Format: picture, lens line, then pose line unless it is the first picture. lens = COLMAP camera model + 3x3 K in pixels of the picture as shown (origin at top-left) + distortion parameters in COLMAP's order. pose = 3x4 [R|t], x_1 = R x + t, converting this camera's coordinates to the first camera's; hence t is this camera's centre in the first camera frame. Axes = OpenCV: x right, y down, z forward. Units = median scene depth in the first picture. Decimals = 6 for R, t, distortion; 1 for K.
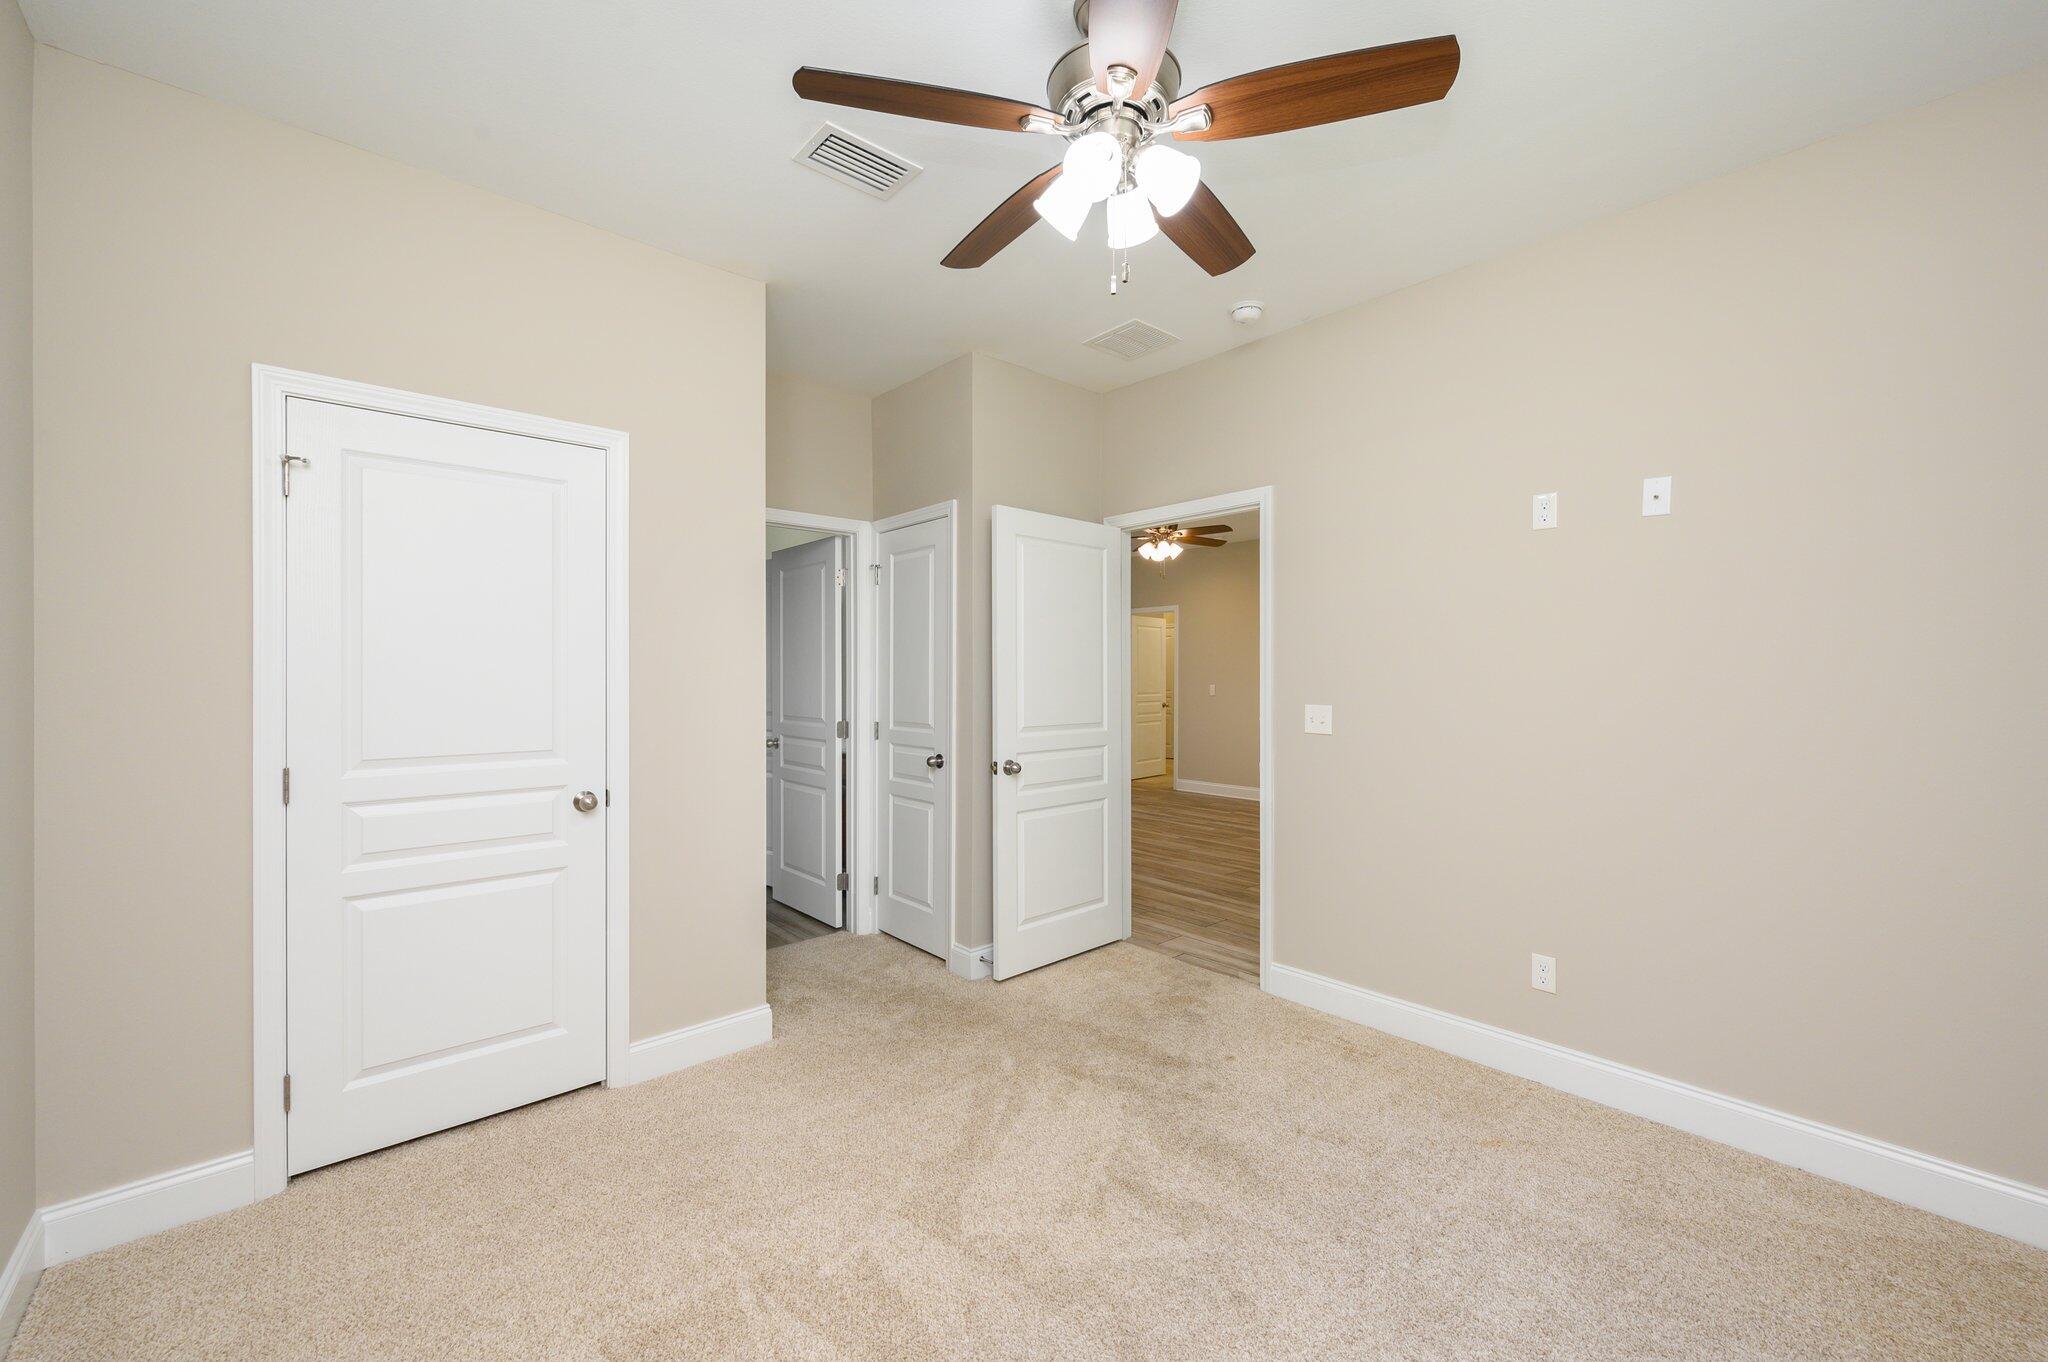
lens RADIAL K [[806.9, 0, 1024.0], [0, 806.9, 681.0], [0, 0, 1]] dist [0.000114, -0.000036]
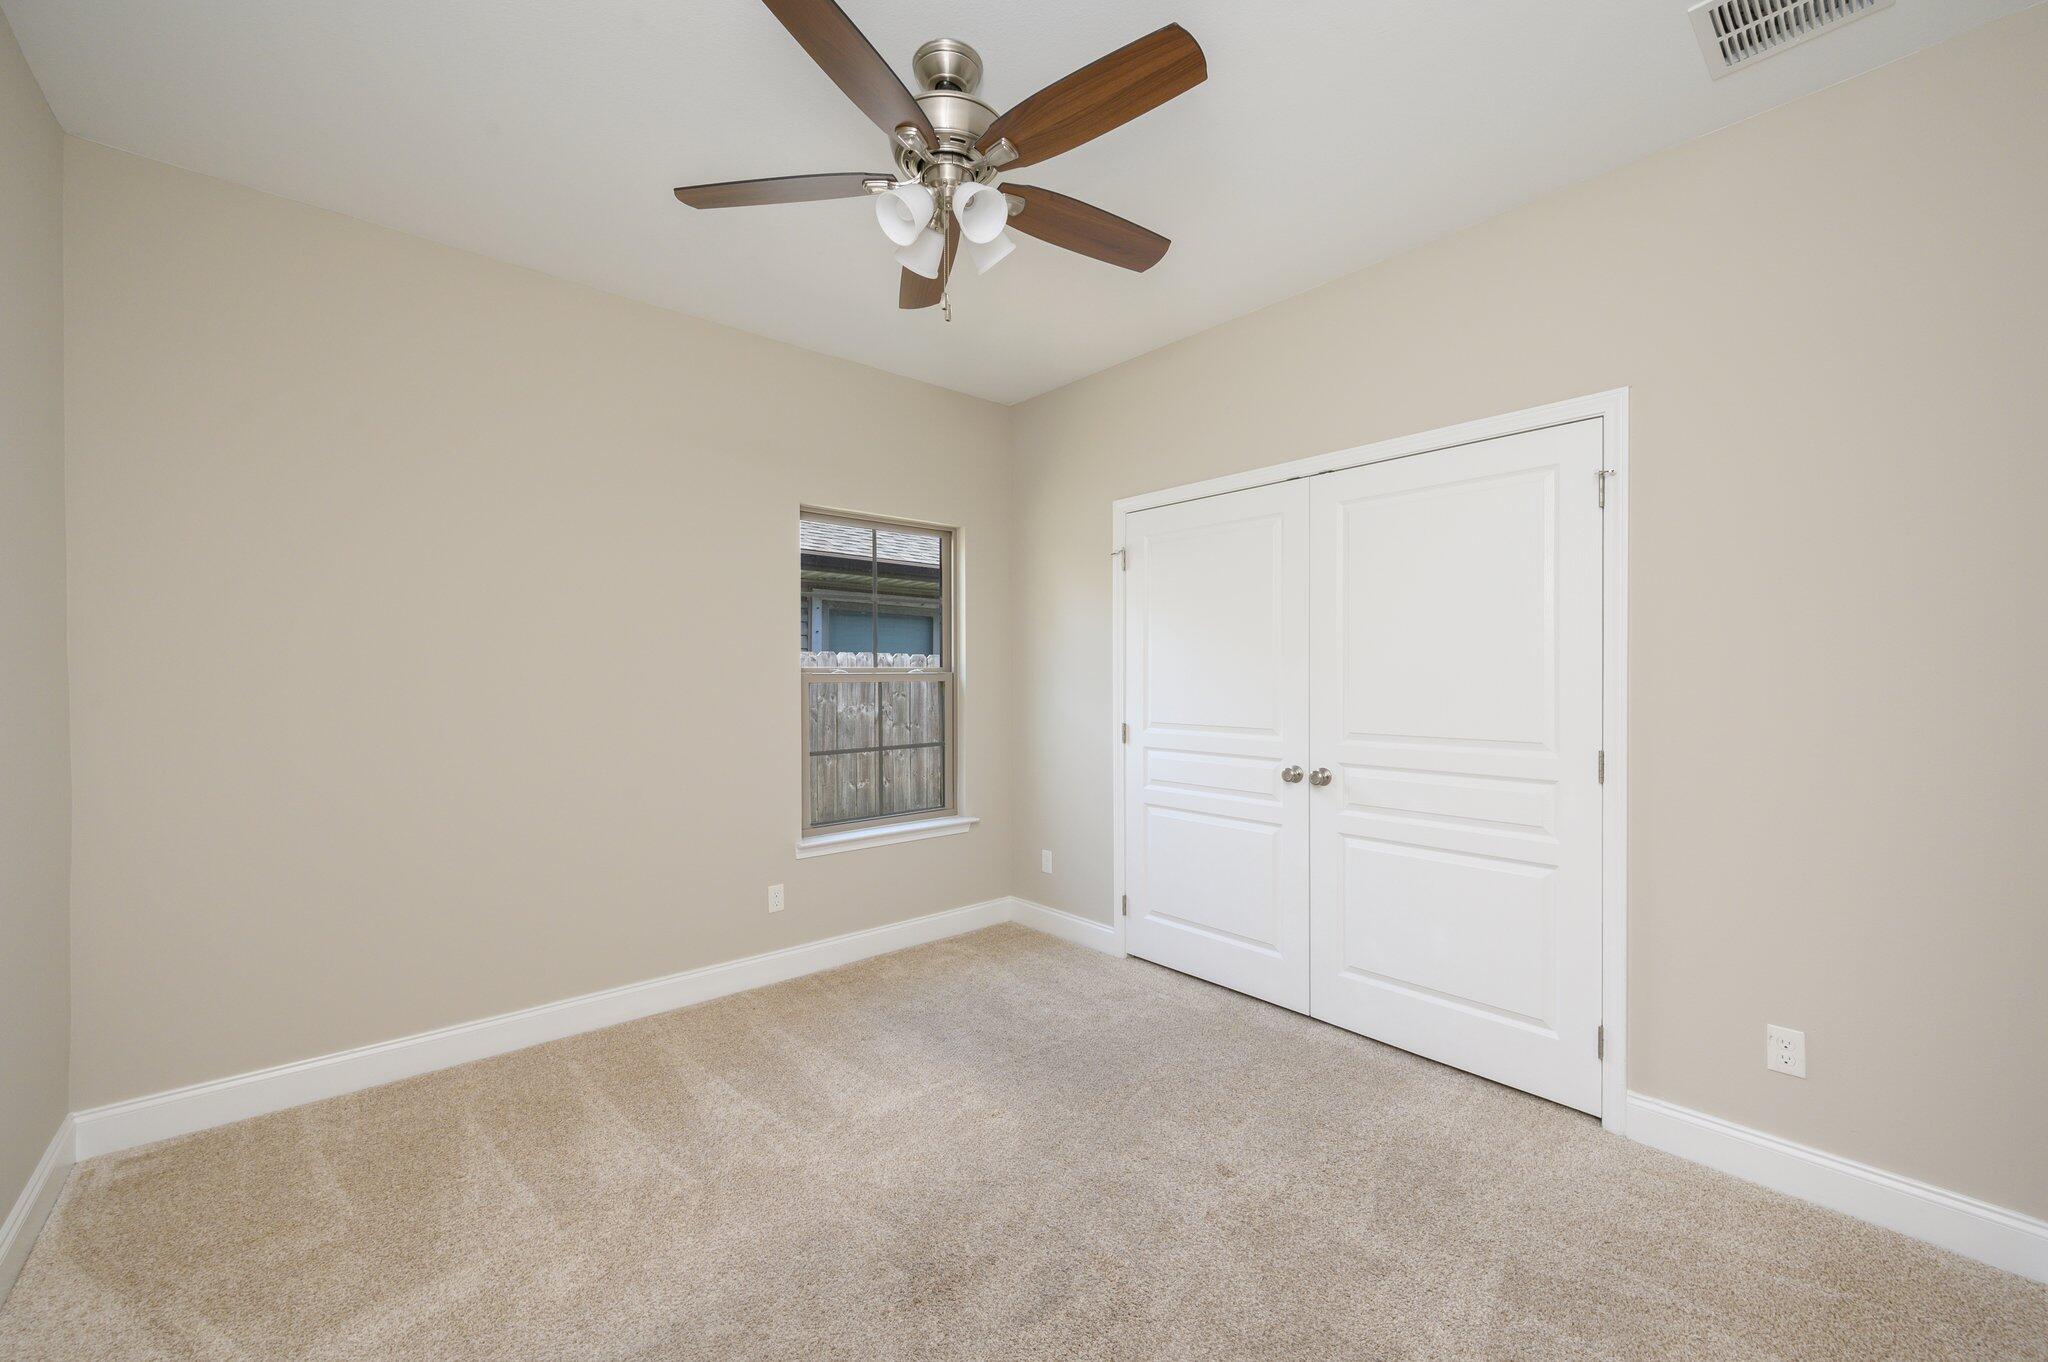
lens RADIAL K [[833.3, 0, 1024.0], [0, 833.3, 681.0], [0, 0, 1]] dist [0.005358, -0.000041]
pose [[-0.016033, 0.010101, -0.999820, 0.725995], [0.000443, 0.999949, 0.010095, -0.002379], [0.999871, -0.000281, -0.016036, 0.634822]]
